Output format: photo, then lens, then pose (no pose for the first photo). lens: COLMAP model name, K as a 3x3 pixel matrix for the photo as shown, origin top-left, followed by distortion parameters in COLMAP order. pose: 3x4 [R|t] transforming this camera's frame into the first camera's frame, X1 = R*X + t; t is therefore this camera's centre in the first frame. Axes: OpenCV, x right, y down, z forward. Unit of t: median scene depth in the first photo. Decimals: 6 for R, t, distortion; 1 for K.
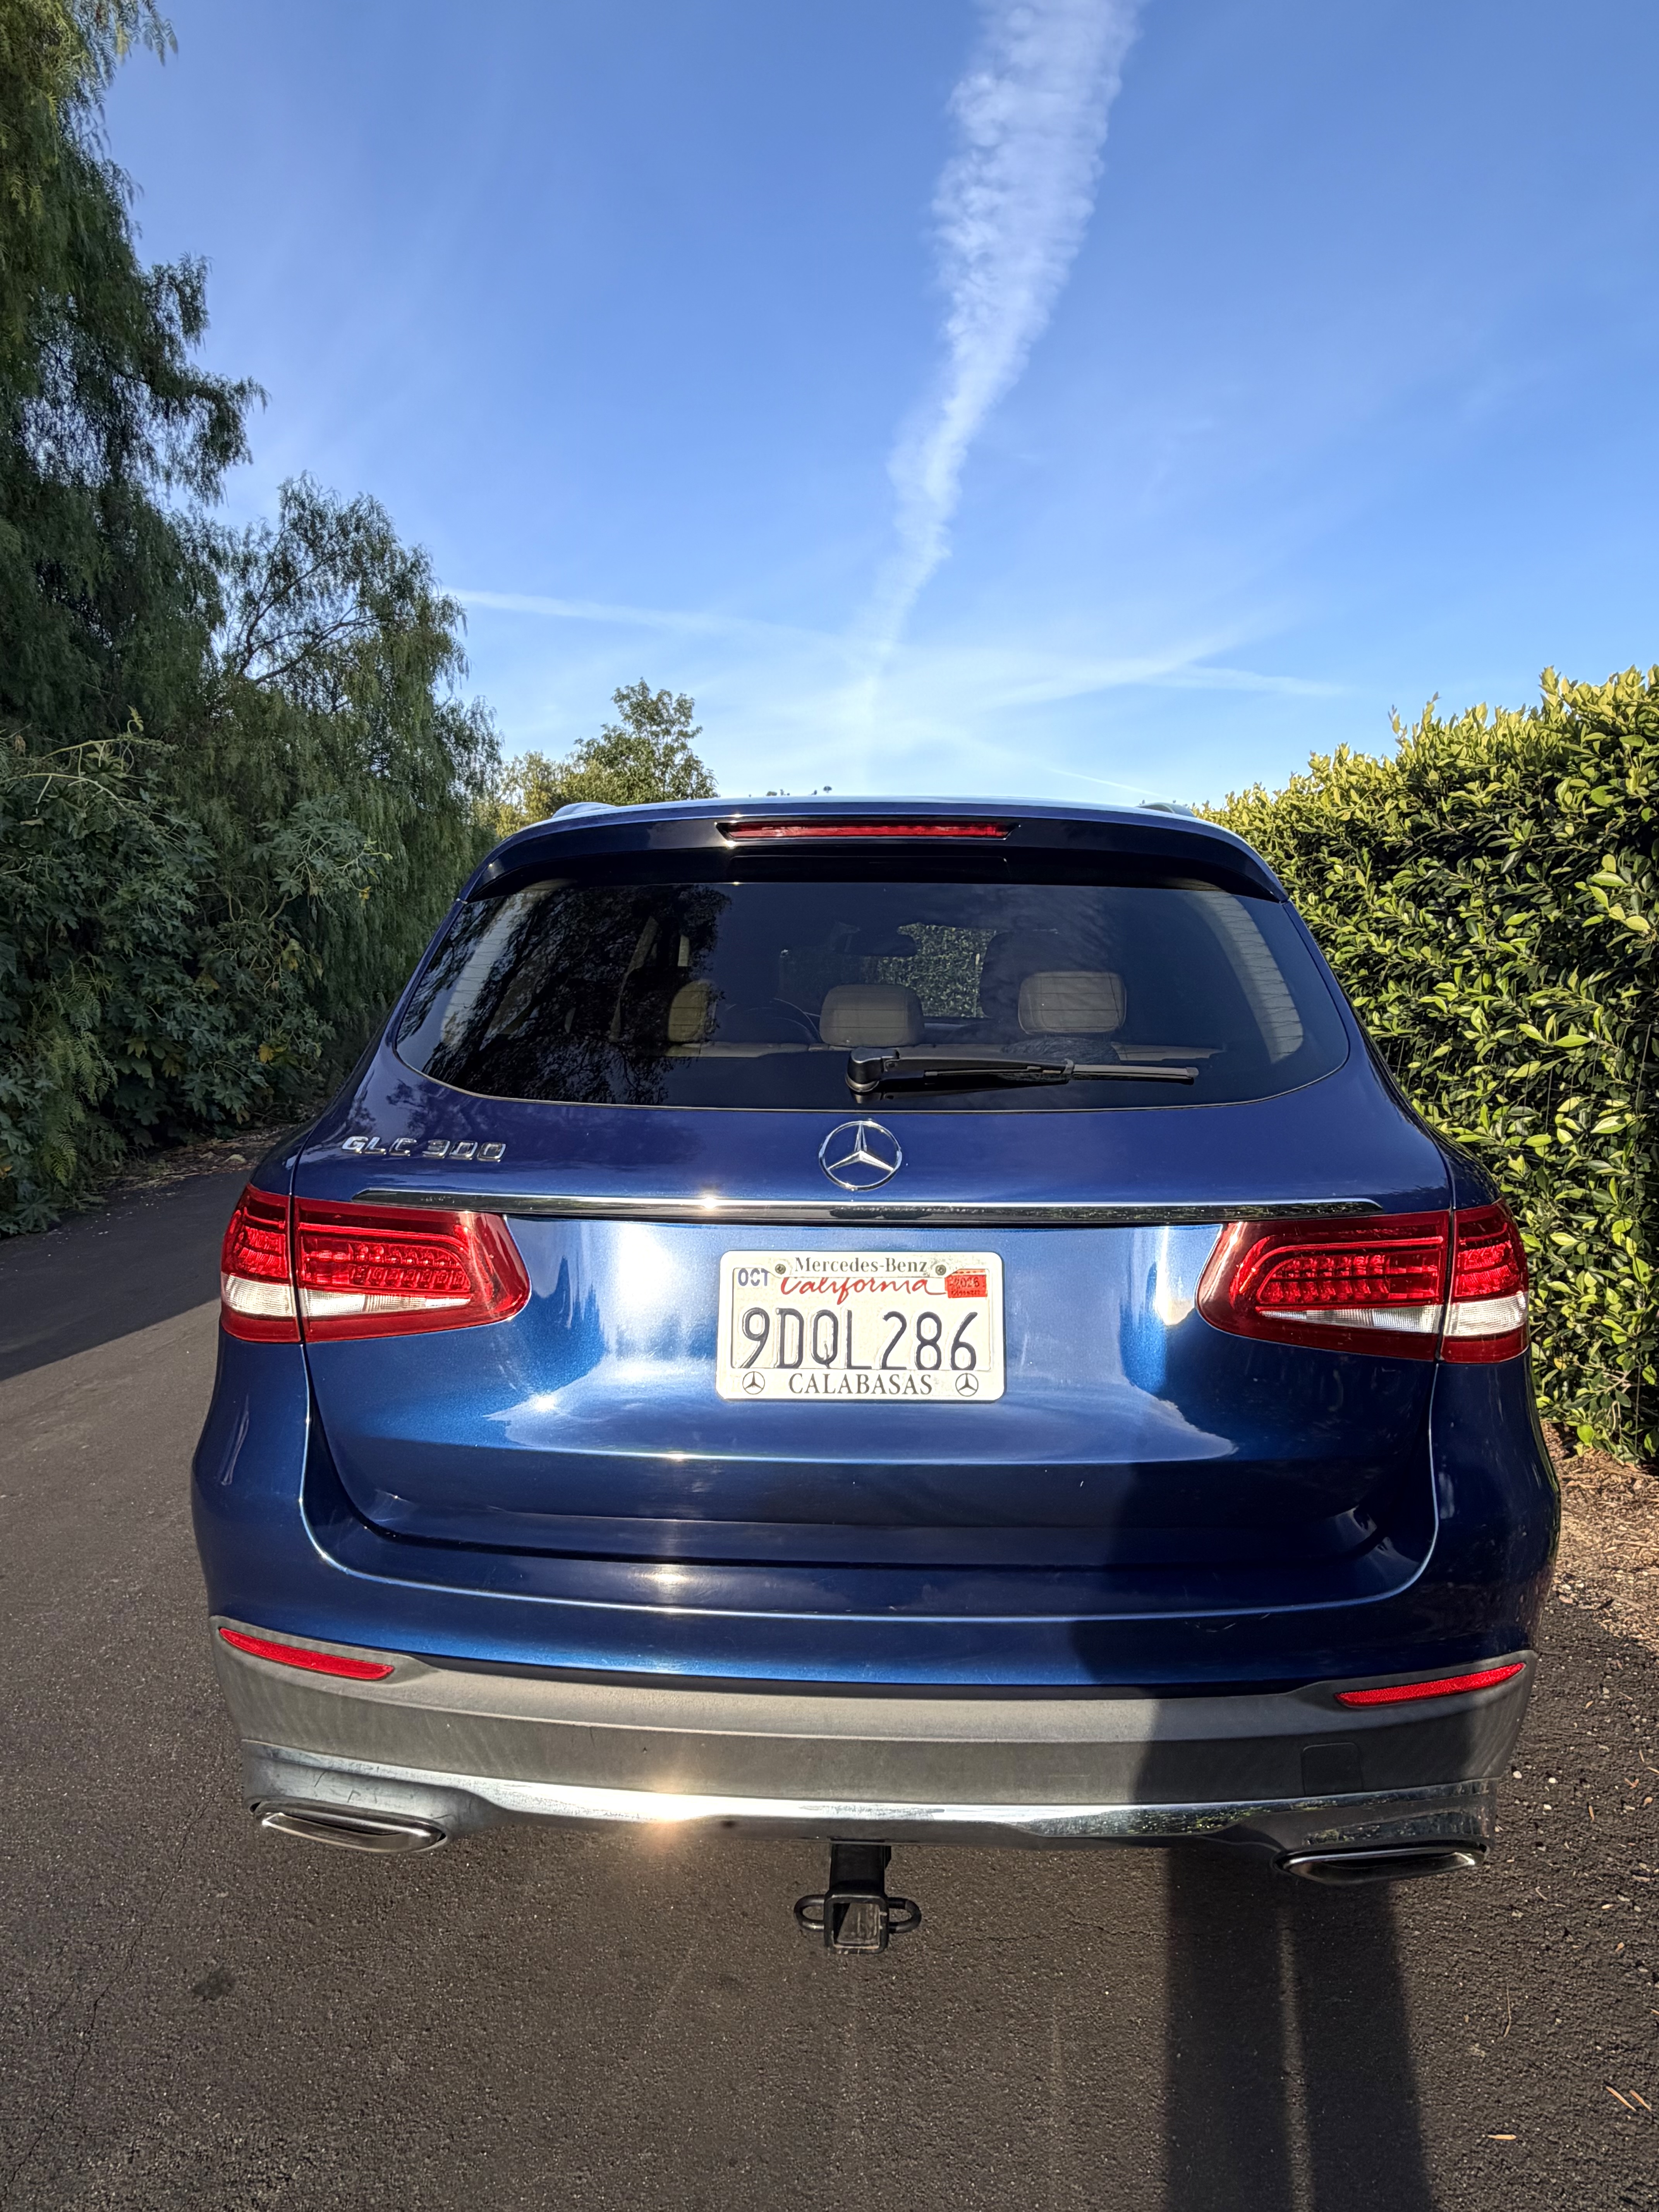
lens RADIAL K [[1264.2, 0, 823.8], [0, 1264.2, 1096.2], [0, 0, 1]] dist [0.004033, -0.000534]
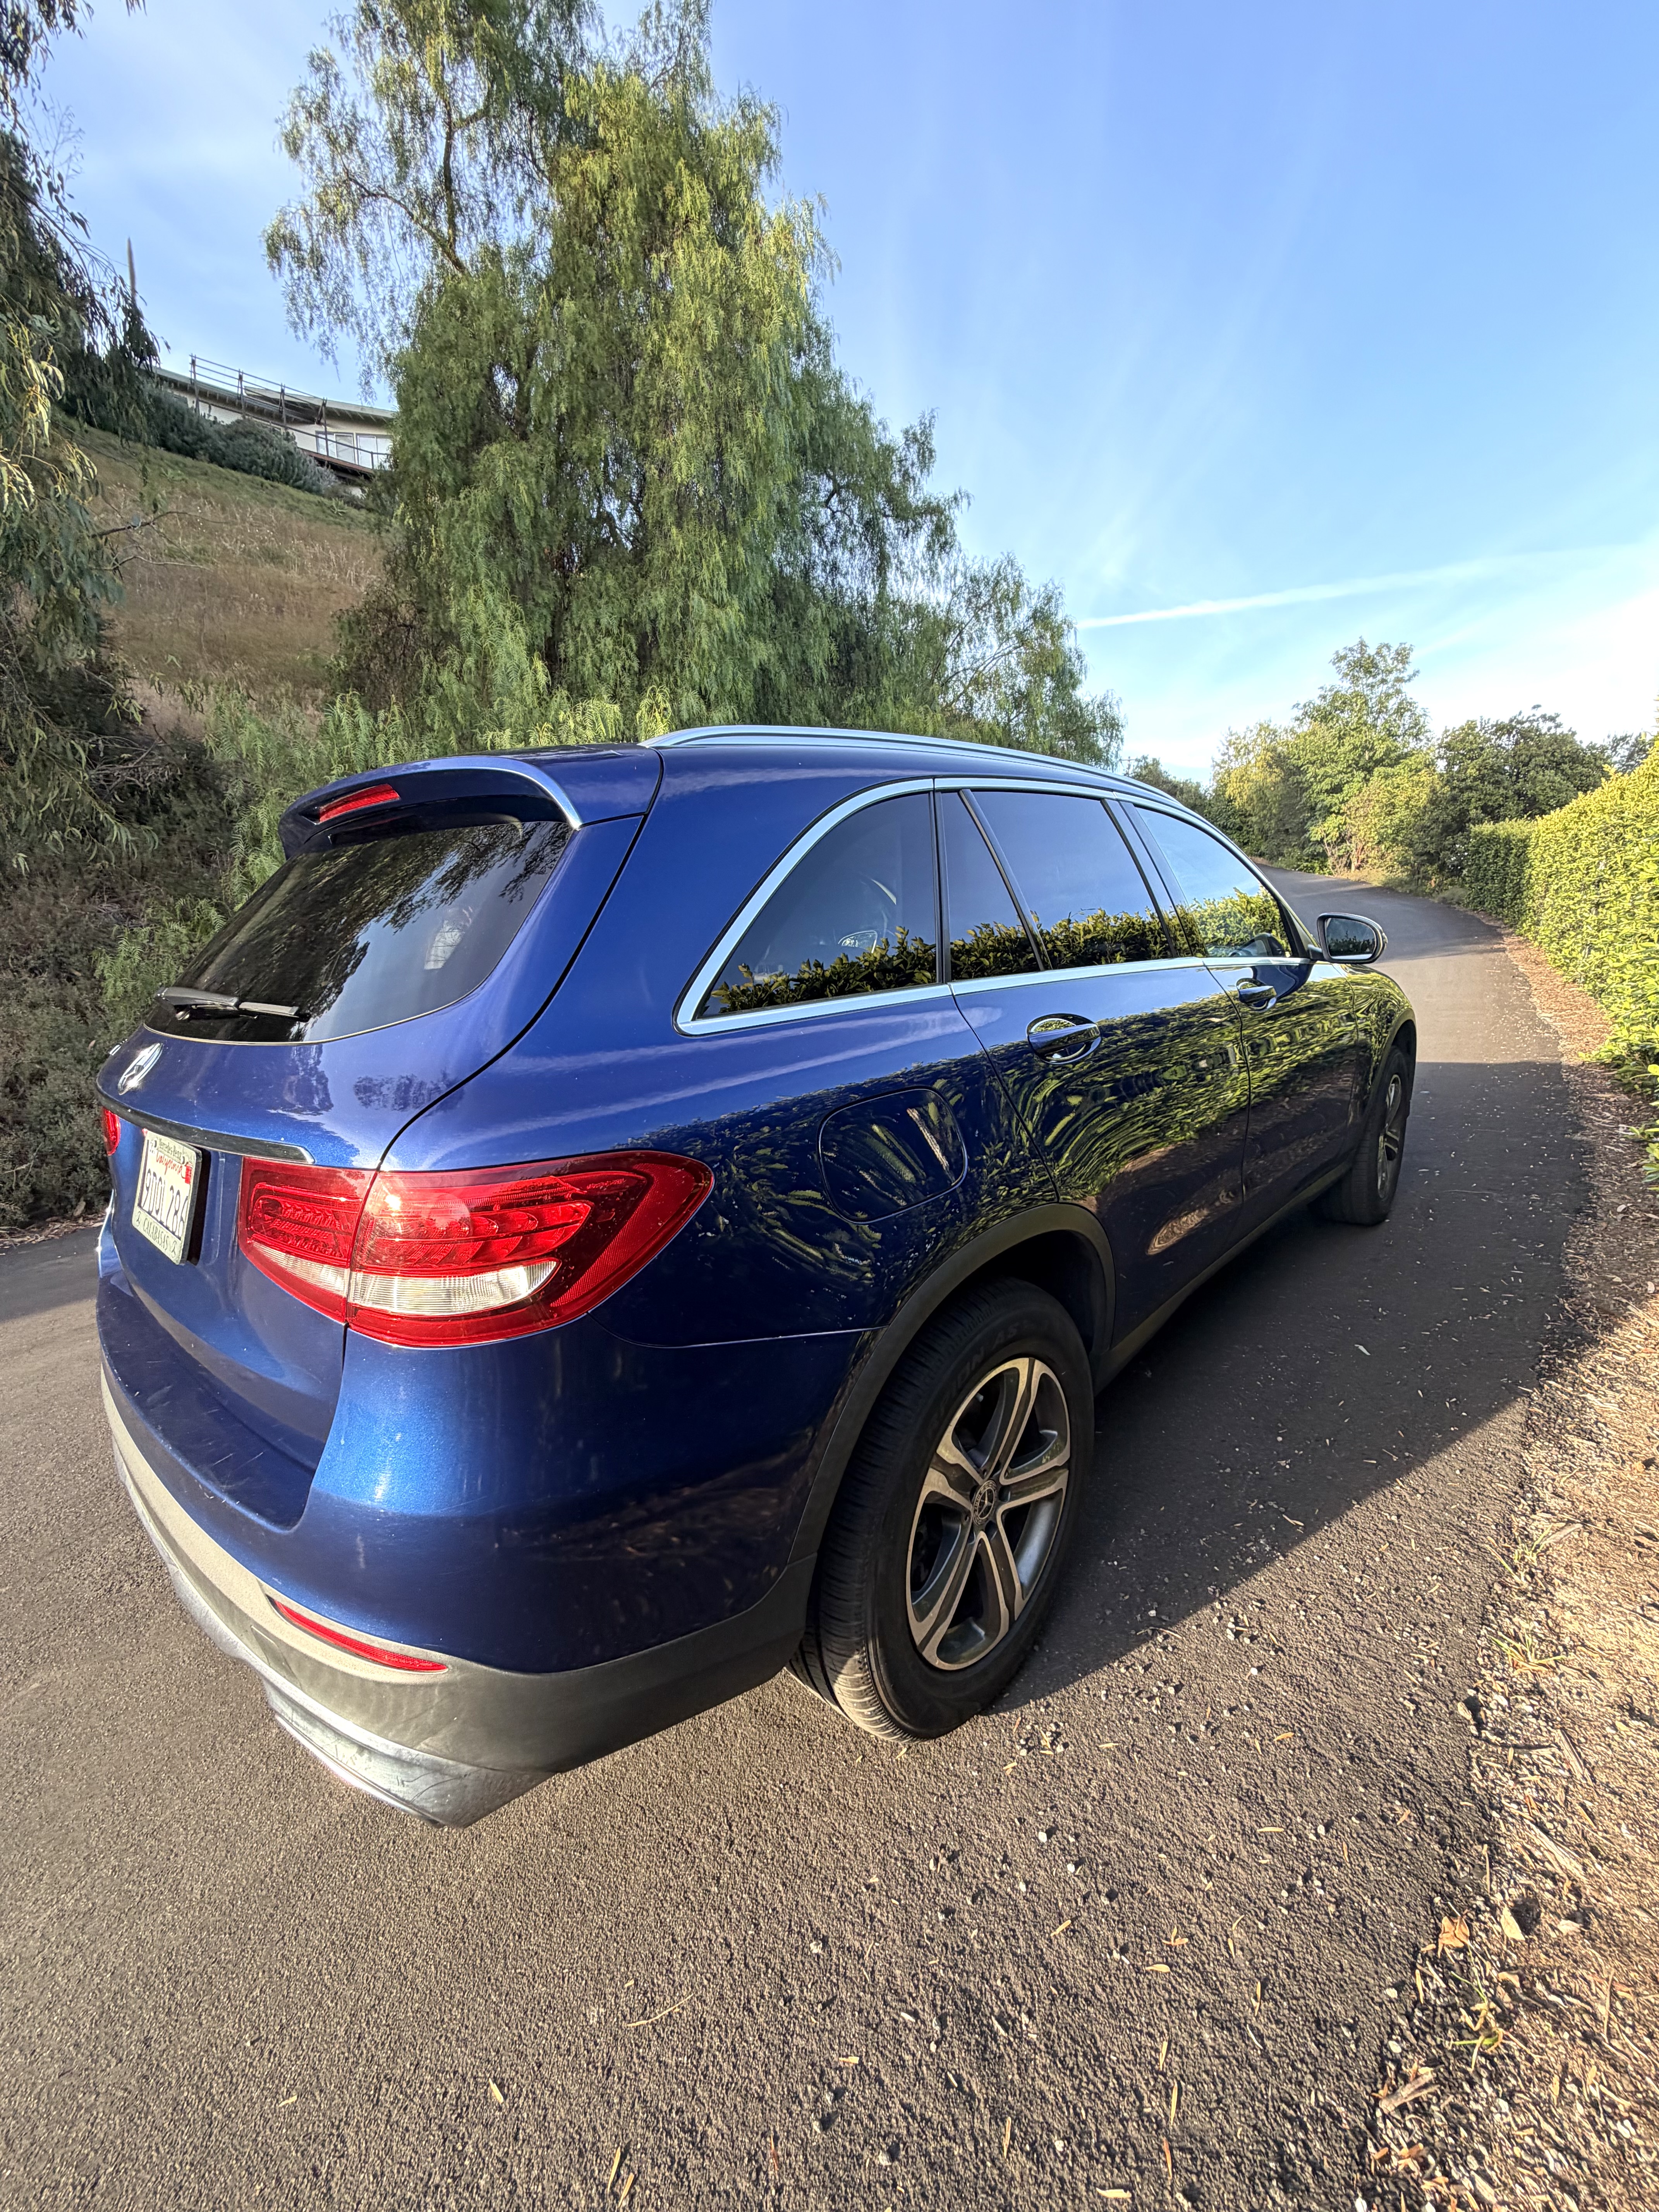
lens RADIAL K [[892.7, 0, 833.0], [0, 892.7, 1102.6], [0, 0, 1]] dist [0.001023, 0.000040]
pose [[0.759035, 0.093279, -0.644333, 0.151073], [-0.016518, 0.992124, 0.124170, -0.005442], [0.650840, -0.083606, 0.754597, 0.095663]]
